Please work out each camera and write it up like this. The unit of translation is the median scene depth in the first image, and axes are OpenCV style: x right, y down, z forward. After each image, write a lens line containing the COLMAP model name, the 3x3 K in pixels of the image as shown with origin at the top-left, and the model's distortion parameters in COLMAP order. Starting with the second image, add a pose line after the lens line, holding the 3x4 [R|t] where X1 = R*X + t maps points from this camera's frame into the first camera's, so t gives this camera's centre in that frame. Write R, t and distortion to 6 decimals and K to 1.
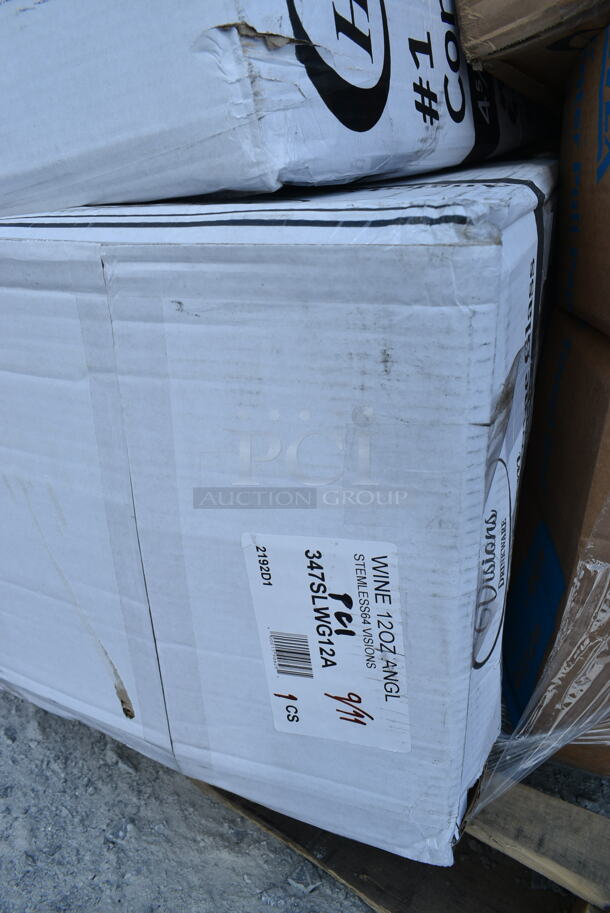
lens RADIAL K [[691.6, 0, 305.0], [0, 691.6, 456.5], [0, 0, 1]] dist [-0.024890, 0.009885]
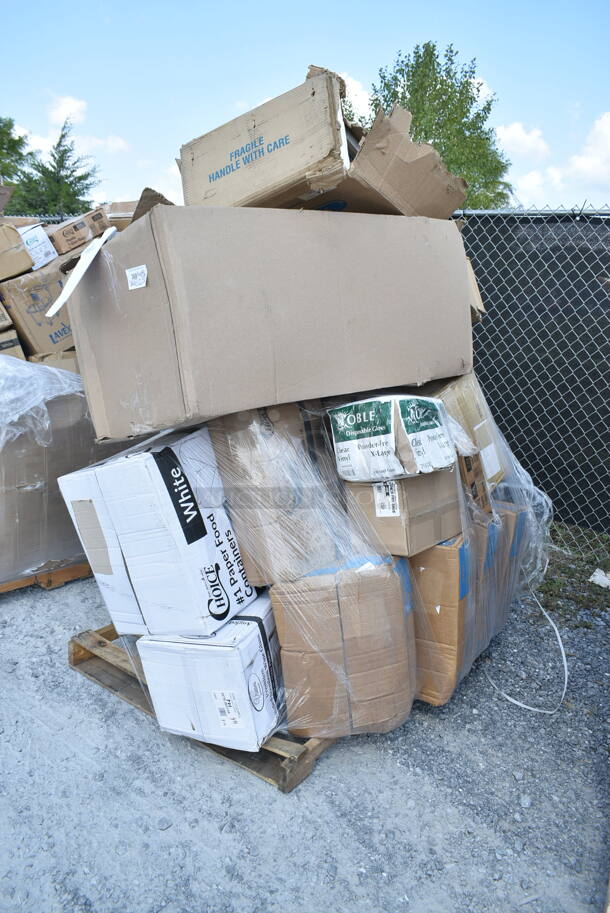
lens RADIAL K [[691.6, 0, 305.0], [0, 691.6, 456.5], [0, 0, 1]] dist [-0.024890, 0.009885]
pose [[0.993226, -0.113990, -0.022550, 1.000101], [0.109608, 0.983507, -0.143873, -0.864078], [0.038578, 0.140427, 0.989339, -4.755053]]
